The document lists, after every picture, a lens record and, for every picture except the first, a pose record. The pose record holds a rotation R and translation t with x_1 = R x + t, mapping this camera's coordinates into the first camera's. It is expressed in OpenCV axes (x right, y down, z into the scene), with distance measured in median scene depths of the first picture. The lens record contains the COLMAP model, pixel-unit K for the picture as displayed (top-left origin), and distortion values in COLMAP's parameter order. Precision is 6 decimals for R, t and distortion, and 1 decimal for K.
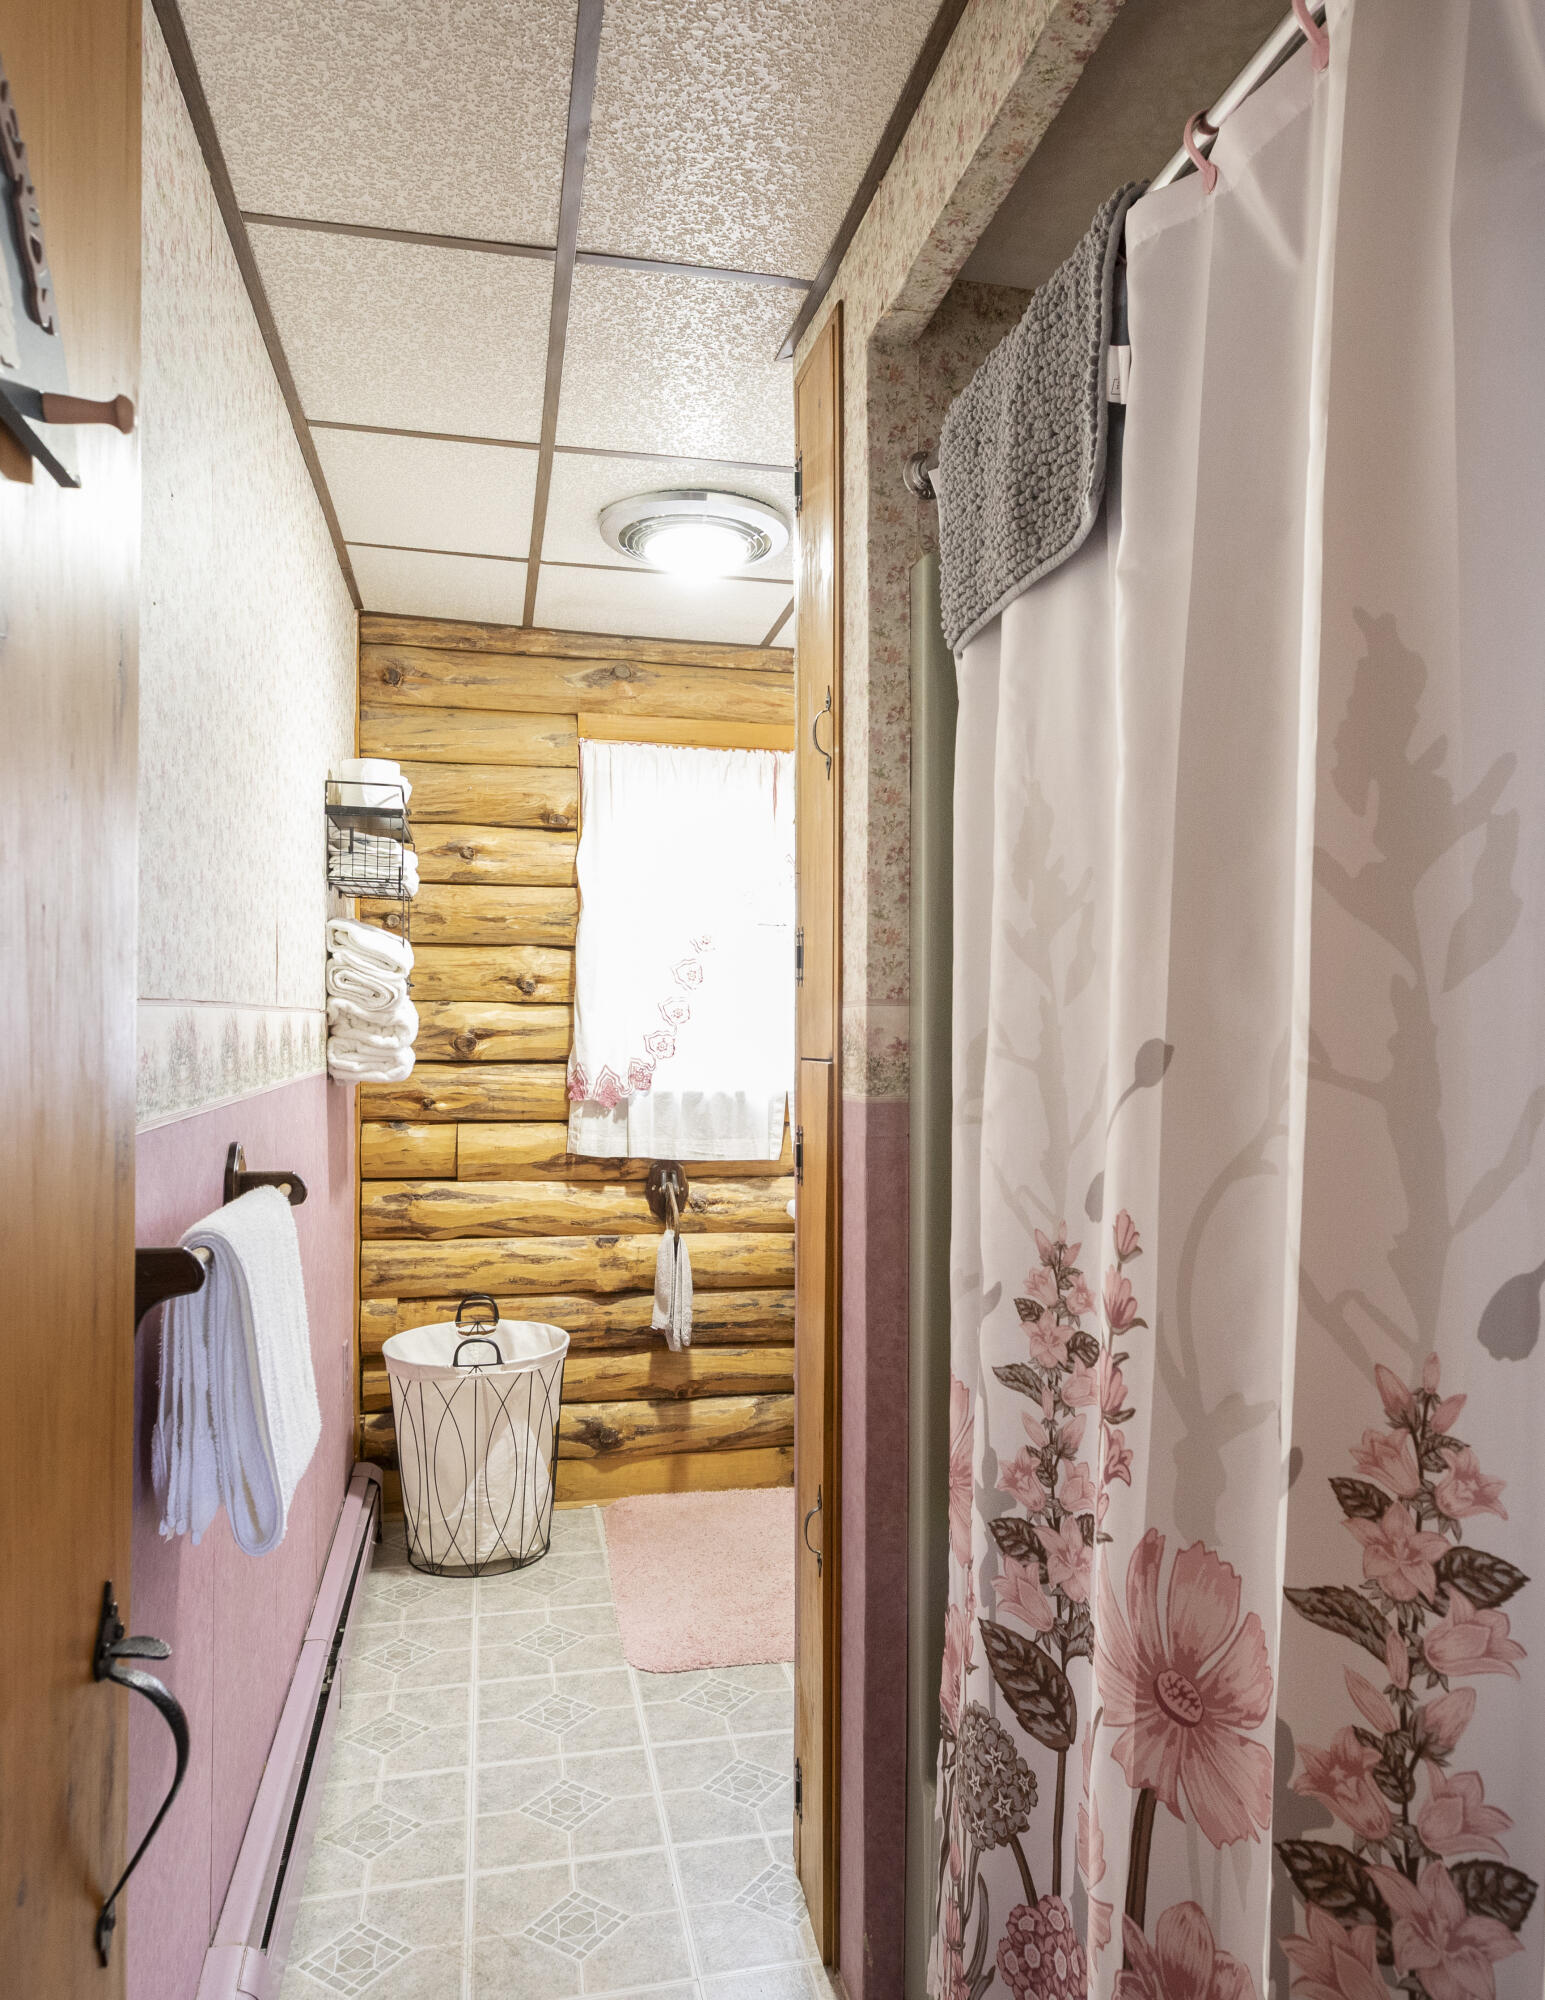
lens RADIAL K [[1268.3, 0, 772.5], [0, 1268.3, 1000.0], [0, 0, 1]] dist [-0.008256, -0.000843]
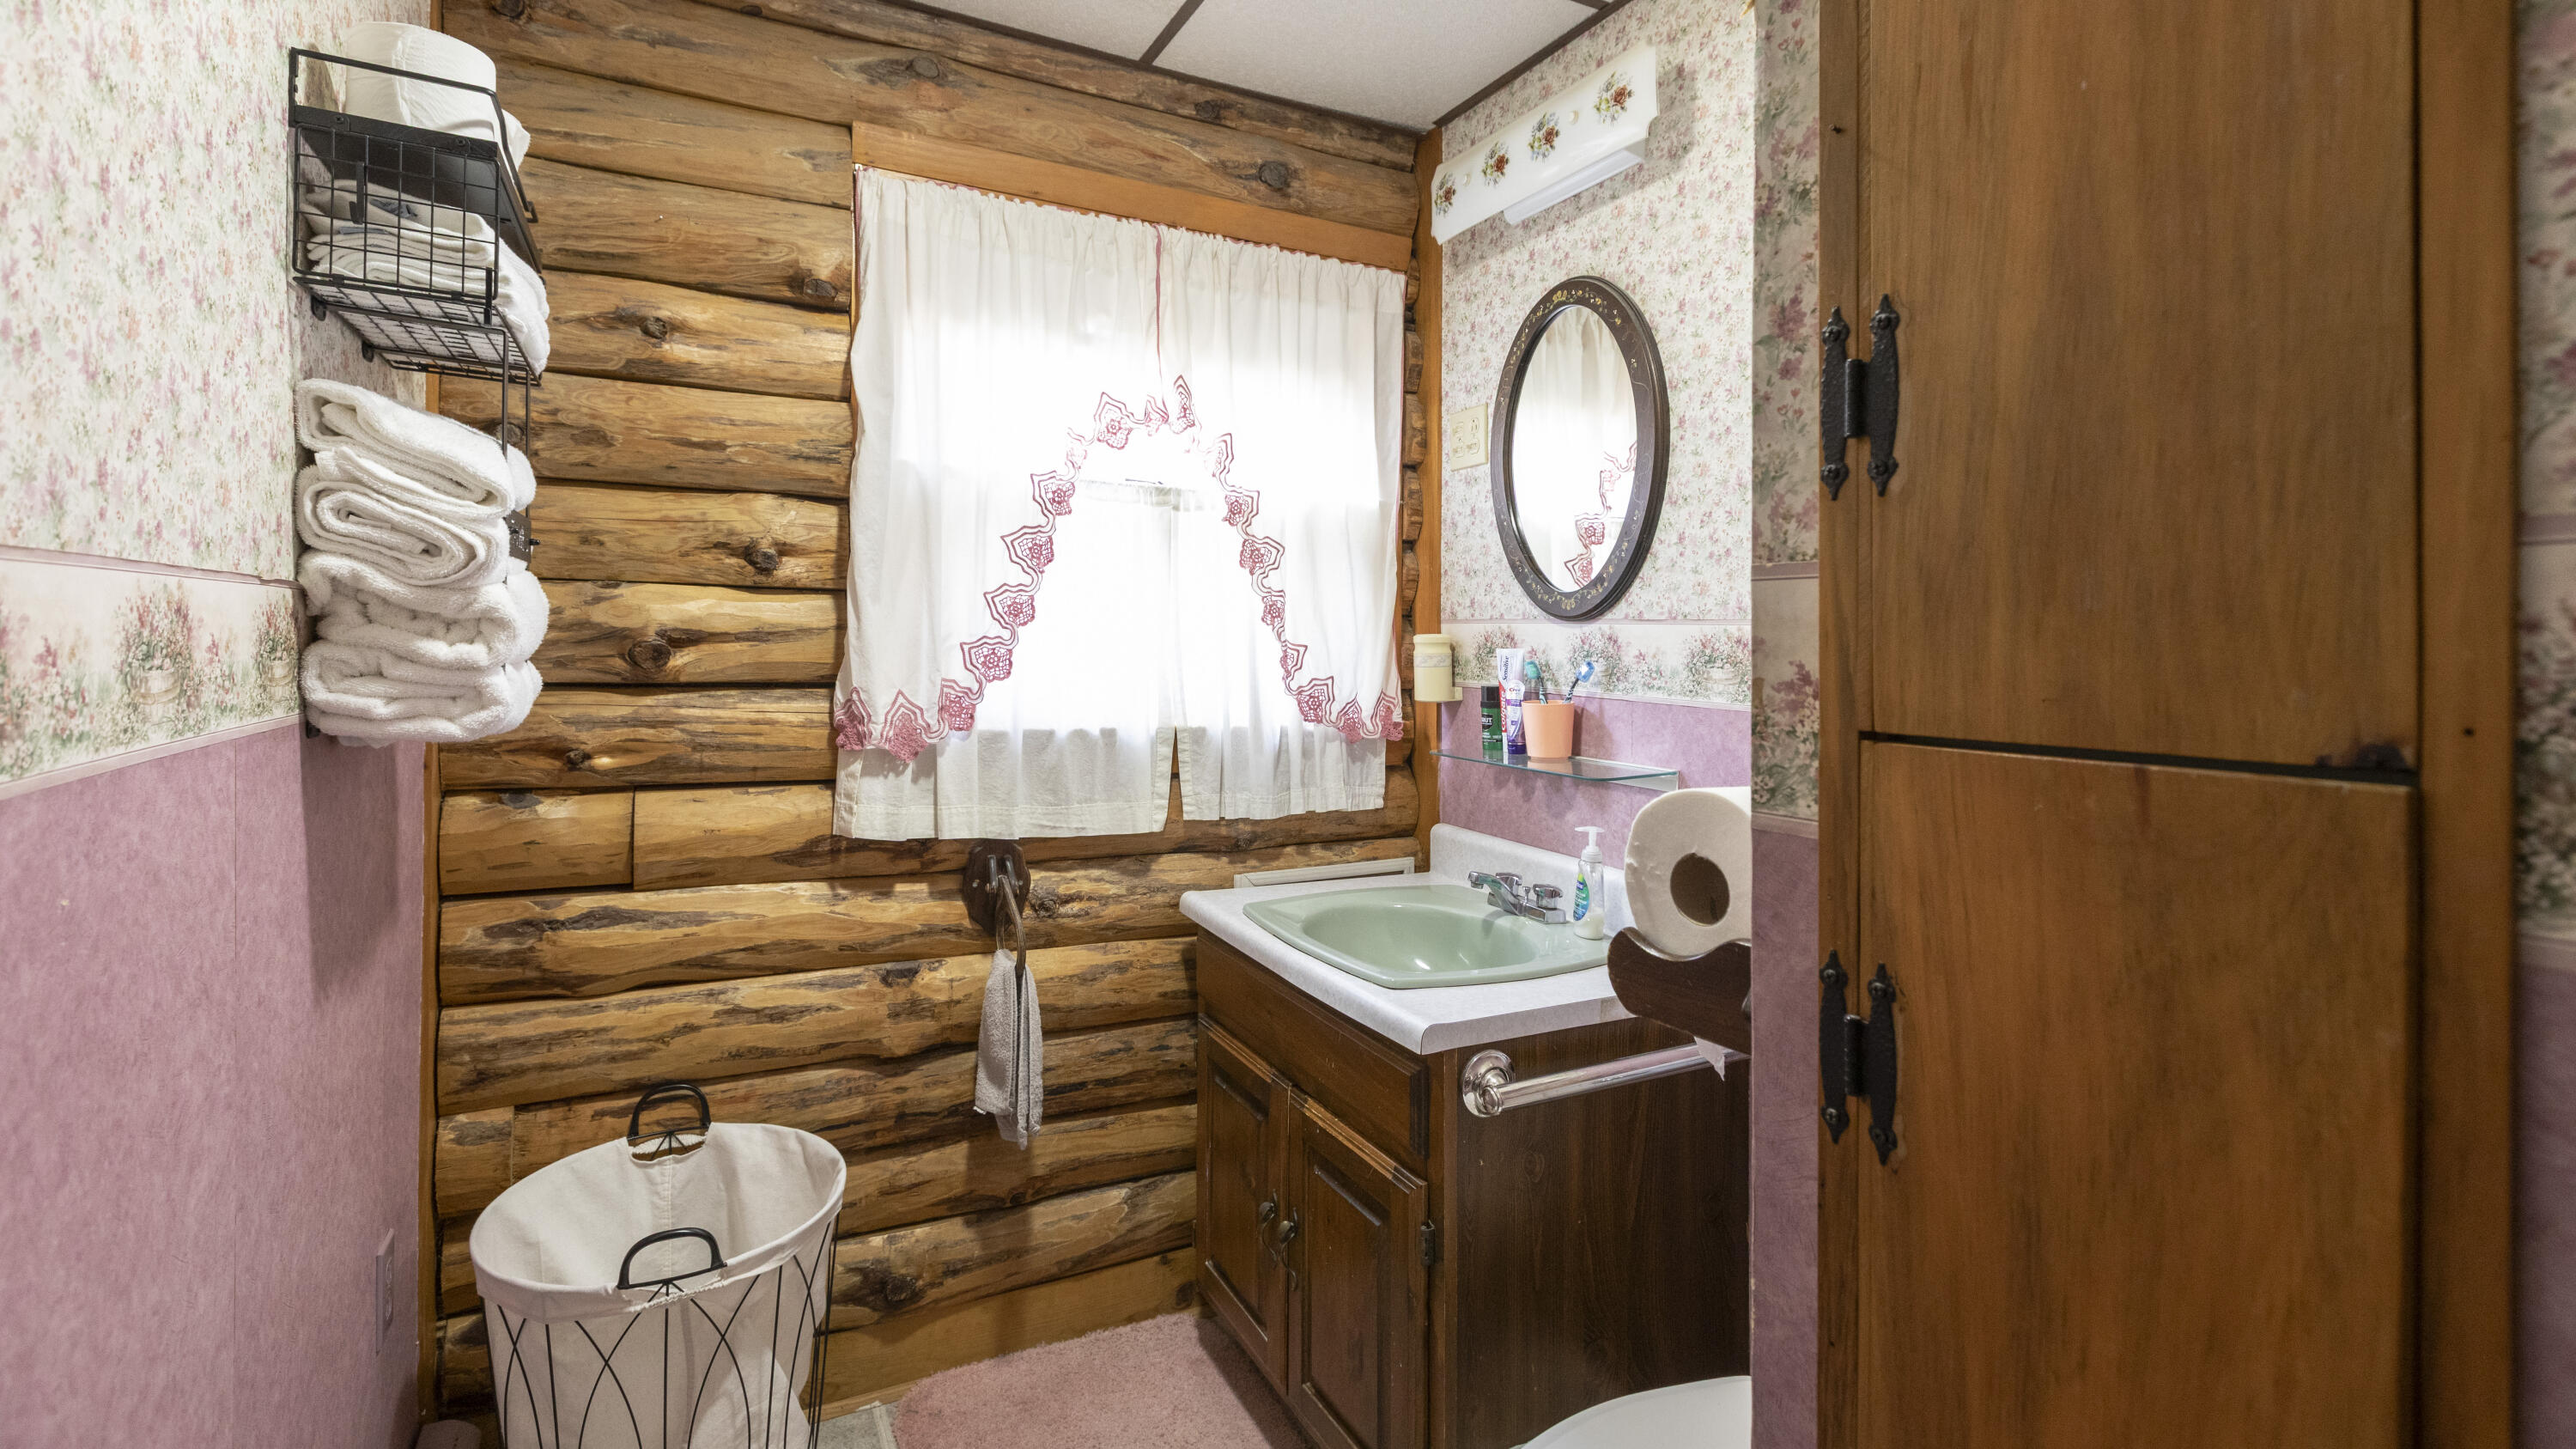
lens RADIAL K [[1169.1, 0, 1277.2], [0, 1169.1, 642.0], [0, 0, 1]] dist [0.001631, 0.000322]
pose [[0.968204, 0.010628, 0.249938, -0.096195], [-0.017362, 0.999543, 0.024752, 0.010193], [-0.249560, -0.028304, 0.967946, 0.403011]]
